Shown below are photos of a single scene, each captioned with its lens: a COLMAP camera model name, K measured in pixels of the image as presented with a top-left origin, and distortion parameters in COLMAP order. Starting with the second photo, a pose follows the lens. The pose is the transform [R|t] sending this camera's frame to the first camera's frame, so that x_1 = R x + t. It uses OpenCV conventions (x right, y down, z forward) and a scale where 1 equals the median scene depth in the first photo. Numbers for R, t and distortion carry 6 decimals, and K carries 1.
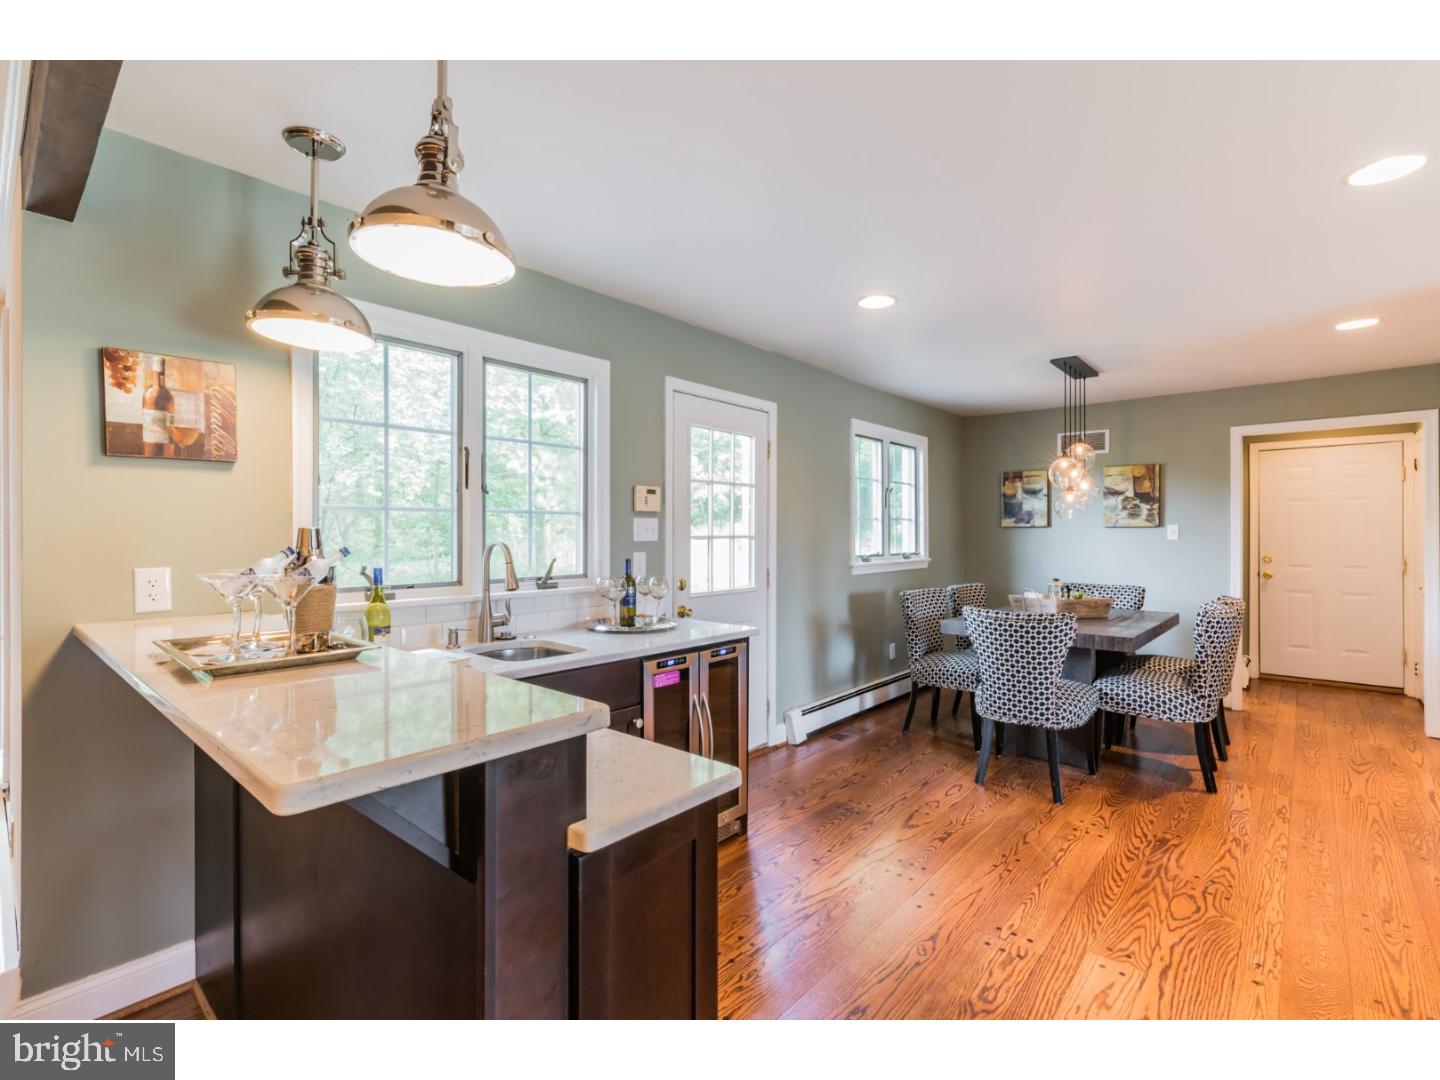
lens RADIAL K [[662.2, 0, 732.3], [0, 662.2, 539.4], [0, 0, 1]] dist [0.013686, -0.000298]
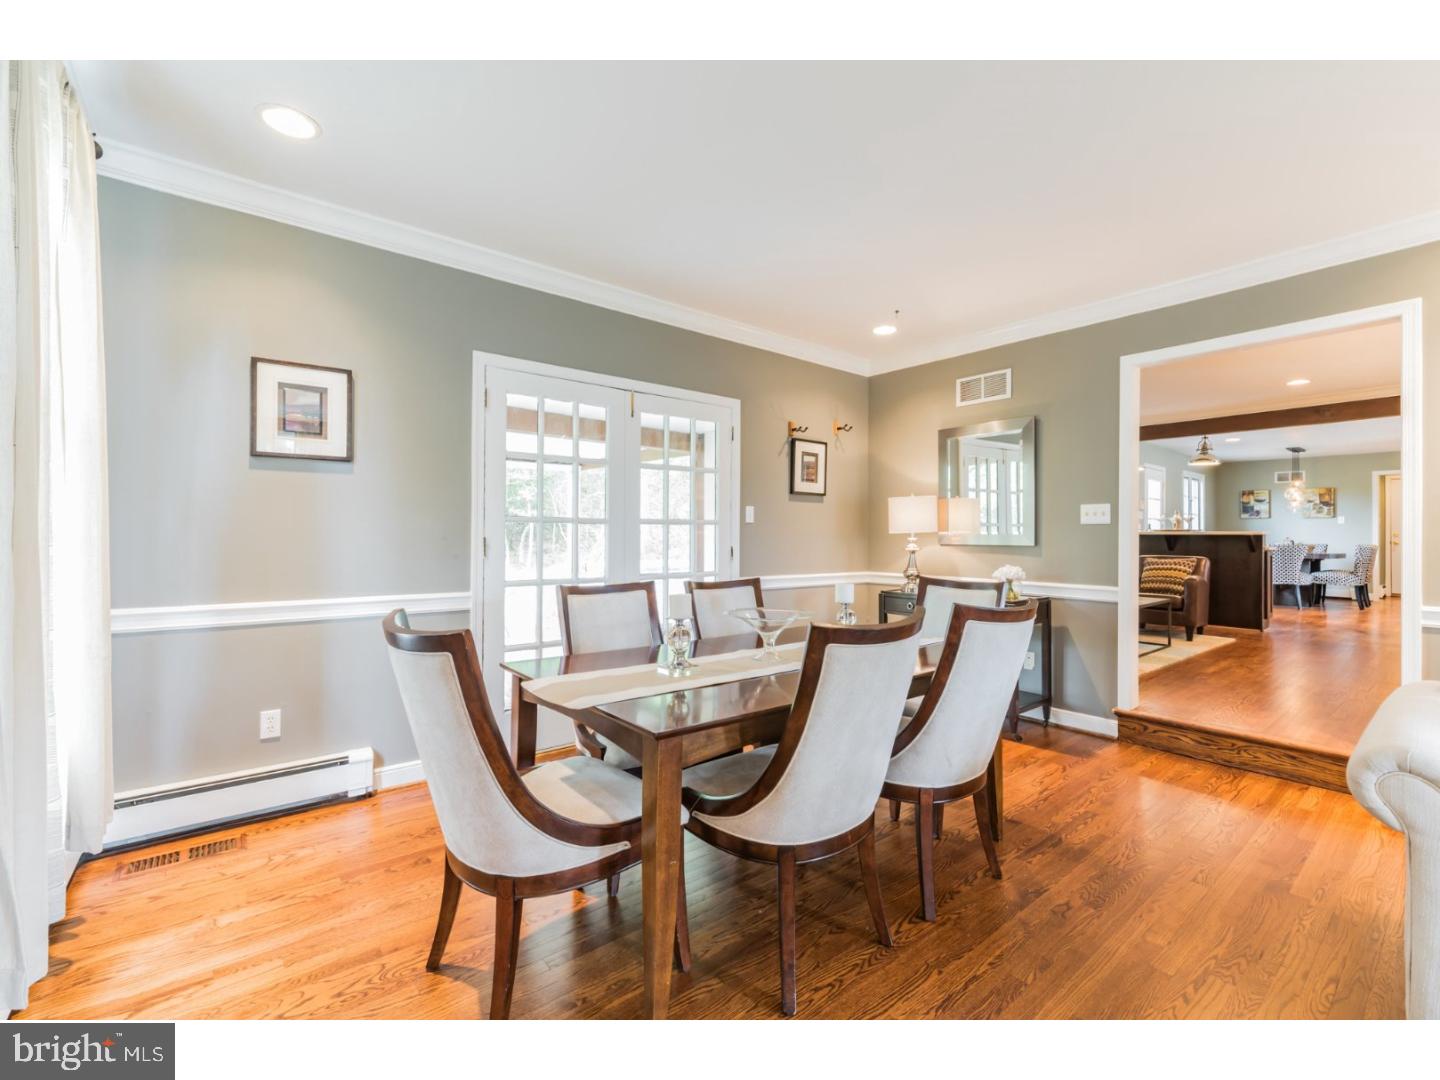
lens RADIAL K [[627.5, 0, 716.5], [0, 627.5, 535.7], [0, 0, 1]] dist [0.002545, 0.000345]
pose [[0.984048, 0.007542, -0.177741, -0.919061], [-0.008706, 0.999945, -0.005769, 0.066631], [0.177688, 0.007225, 0.984060, -1.296397]]
